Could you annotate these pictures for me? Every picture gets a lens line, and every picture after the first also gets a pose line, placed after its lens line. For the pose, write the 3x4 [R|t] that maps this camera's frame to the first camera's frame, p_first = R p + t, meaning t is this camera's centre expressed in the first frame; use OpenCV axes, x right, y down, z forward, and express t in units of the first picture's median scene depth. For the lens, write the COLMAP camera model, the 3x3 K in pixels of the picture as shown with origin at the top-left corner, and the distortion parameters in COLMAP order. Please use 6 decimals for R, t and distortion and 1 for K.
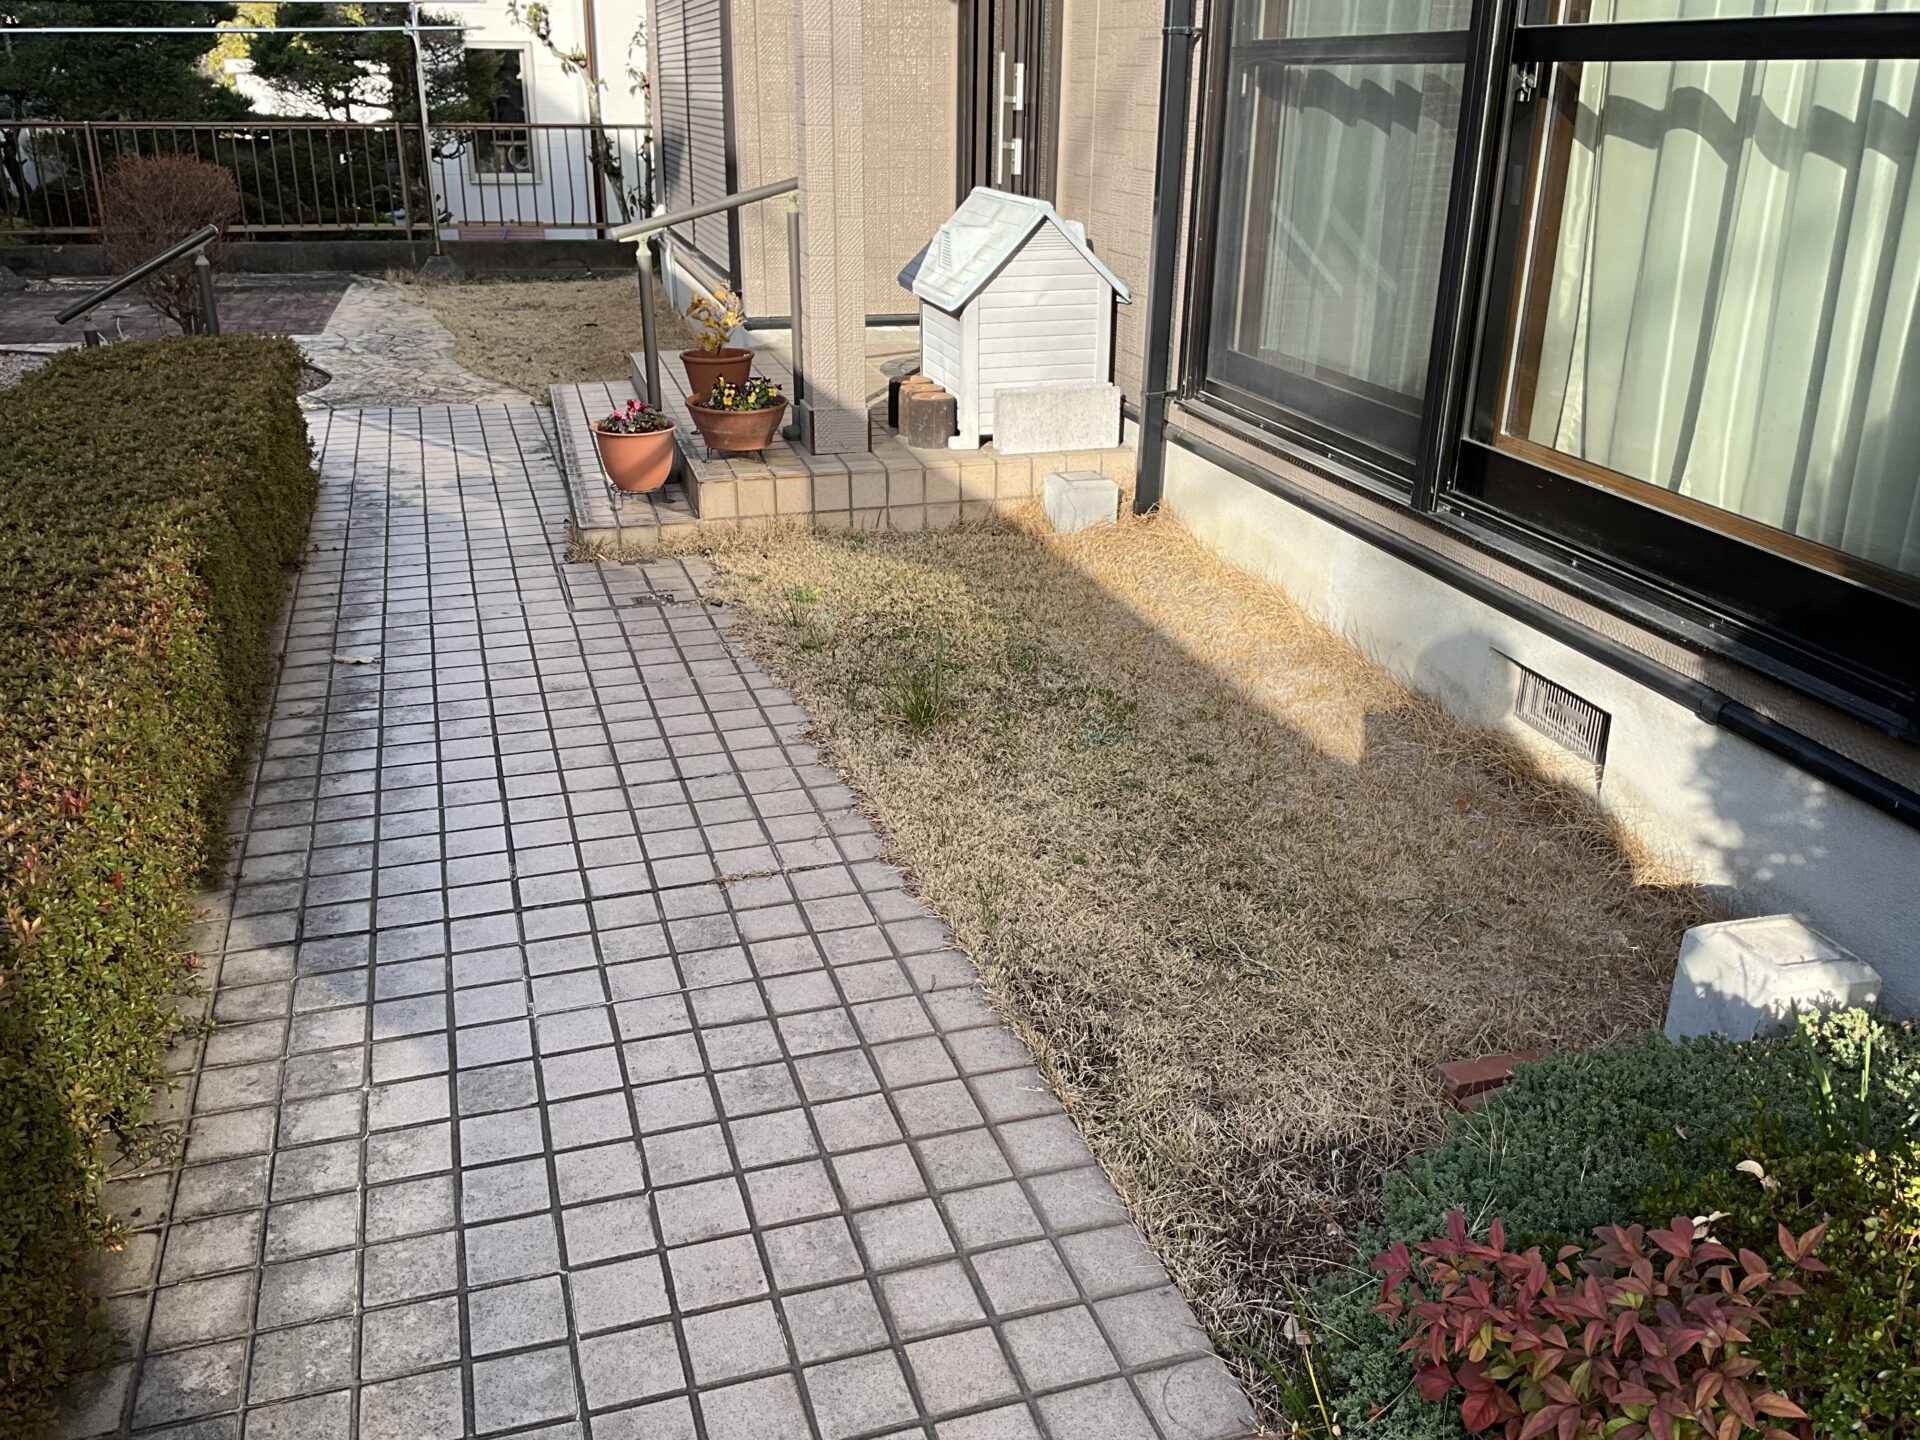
lens RADIAL K [[1588.0, 0, 960.0], [0, 1588.0, 720.0], [0, 0, 1]] dist [0.097283, -0.191431]
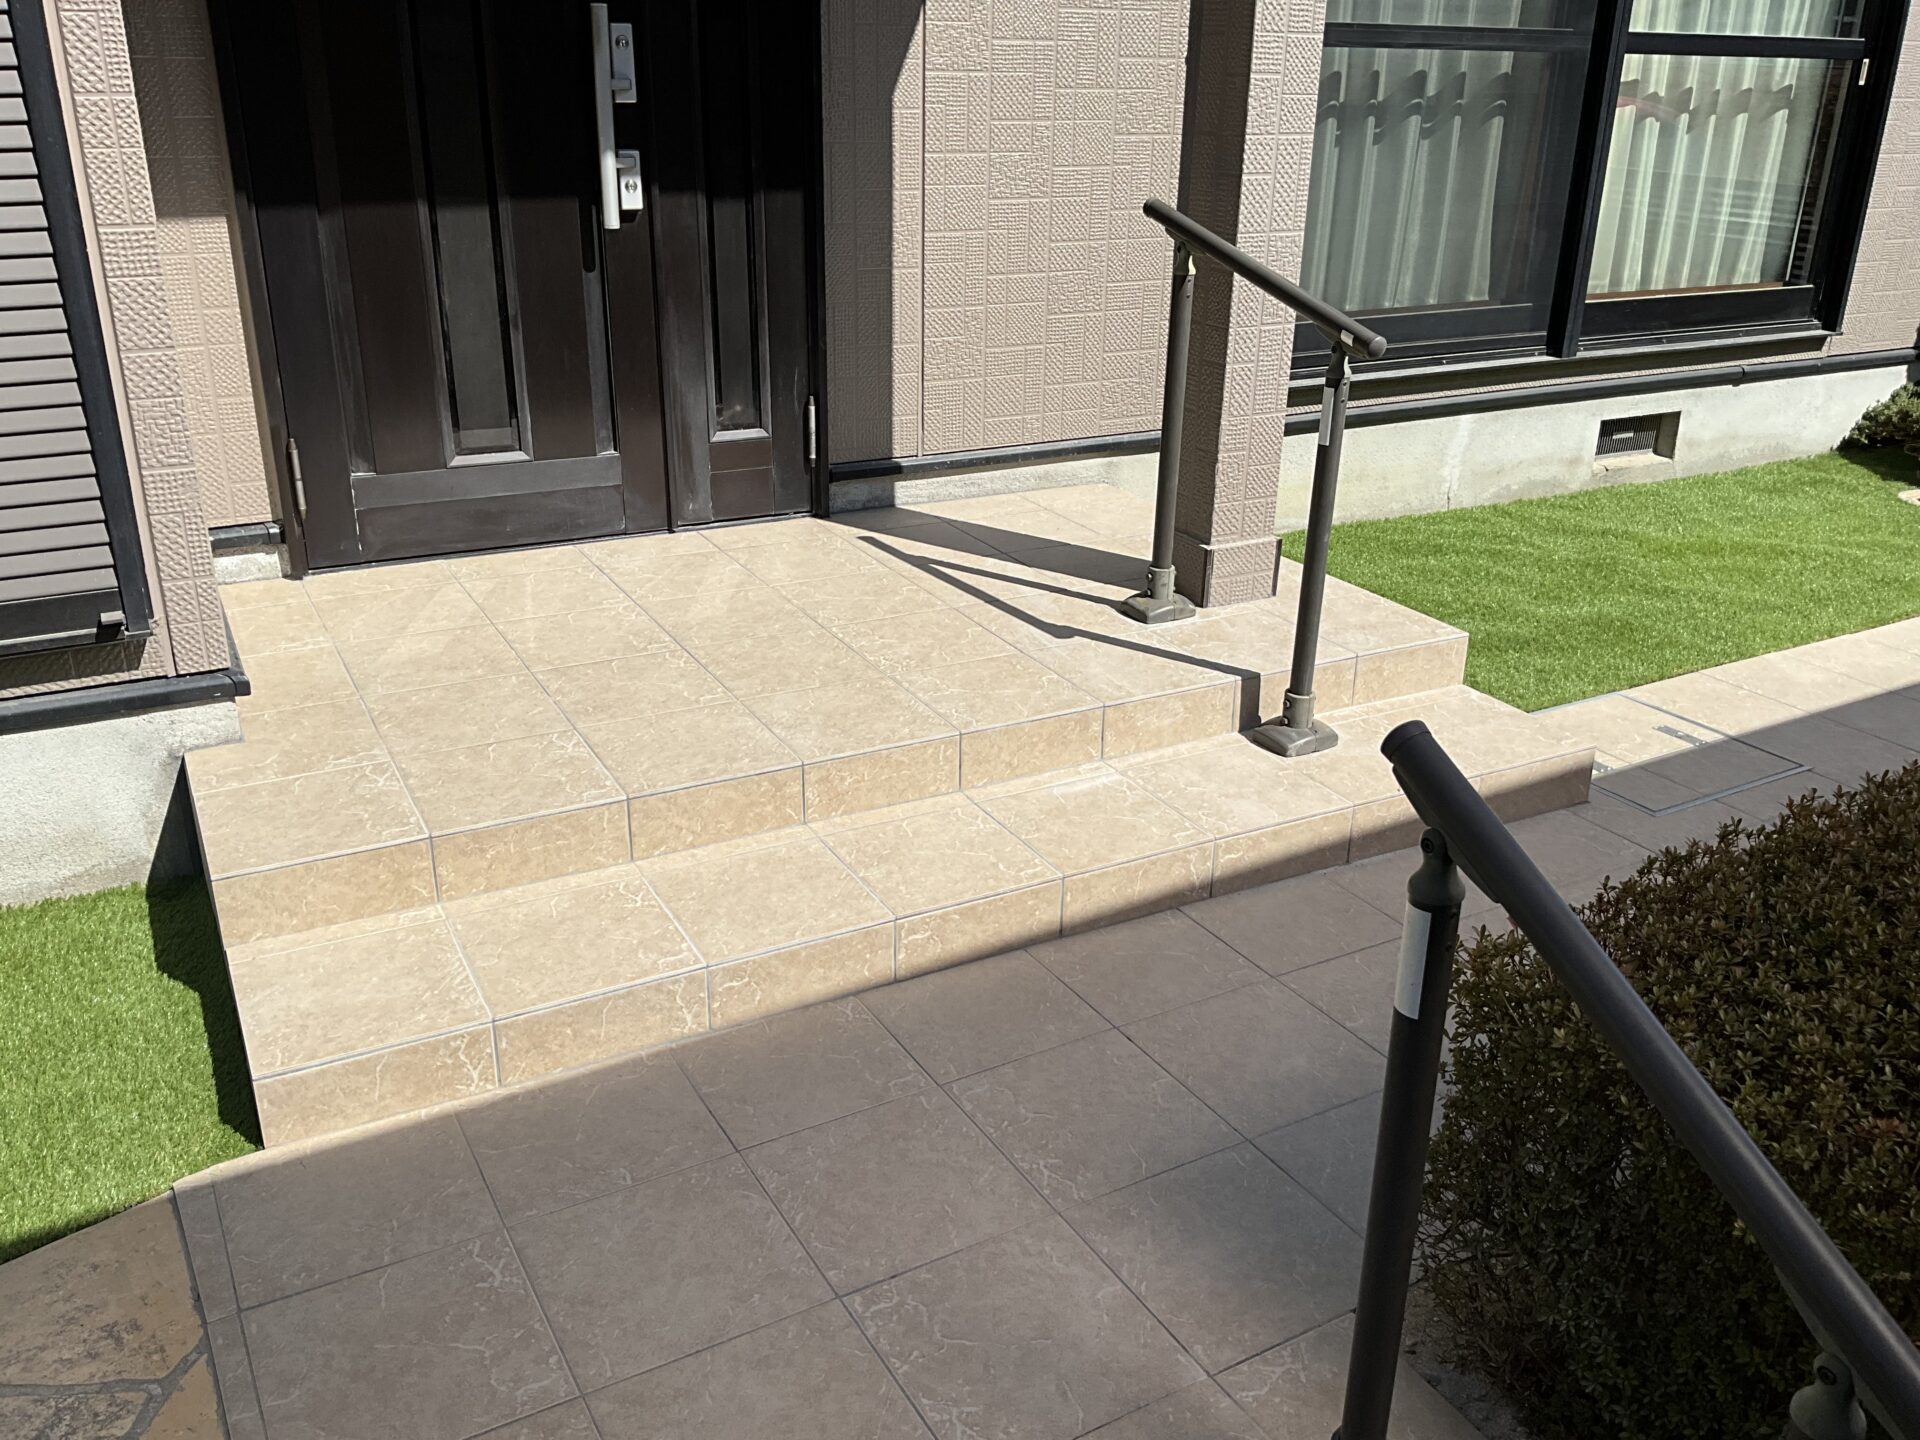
lens RADIAL K [[1588.0, 0, 960.0], [0, 1588.0, 720.0], [0, 0, 1]] dist [0.097283, -0.191431]
pose [[-0.213819, -0.384426, 0.898052, -0.712798], [0.347311, 0.829333, 0.437701, -0.477328], [-0.913048, 0.405492, -0.043811, 1.175862]]
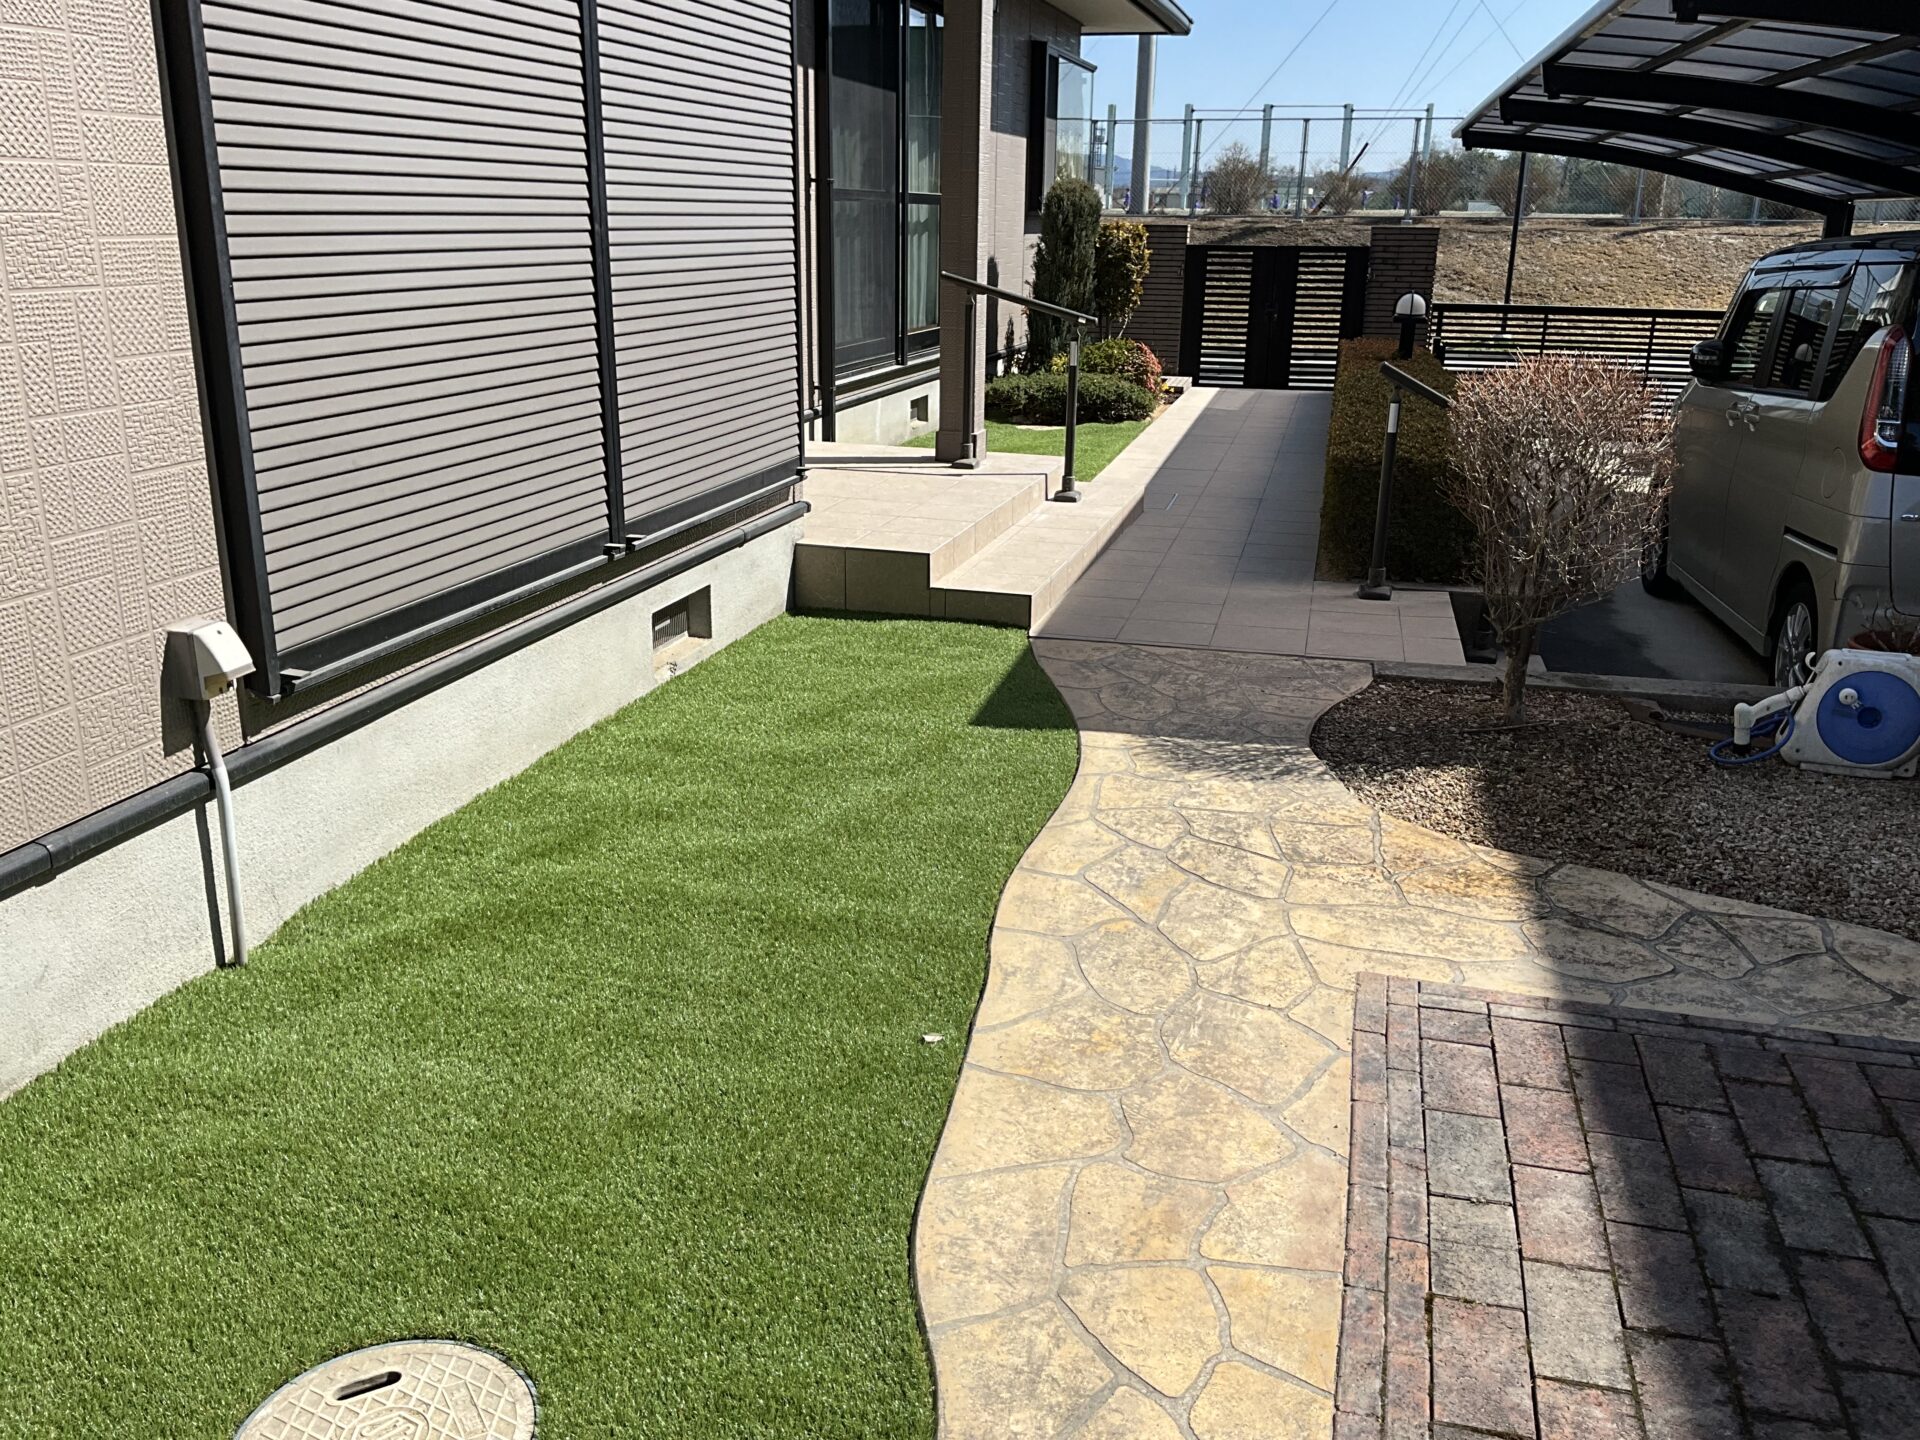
lens RADIAL K [[1588.0, 0, 960.0], [0, 1588.0, 720.0], [0, 0, 1]] dist [0.097283, -0.191431]
pose [[-0.859644, -0.177324, 0.479132, -0.821752], [0.164695, 0.791581, 0.588451, -0.847146], [-0.483619, 0.584769, -0.651274, 2.110226]]
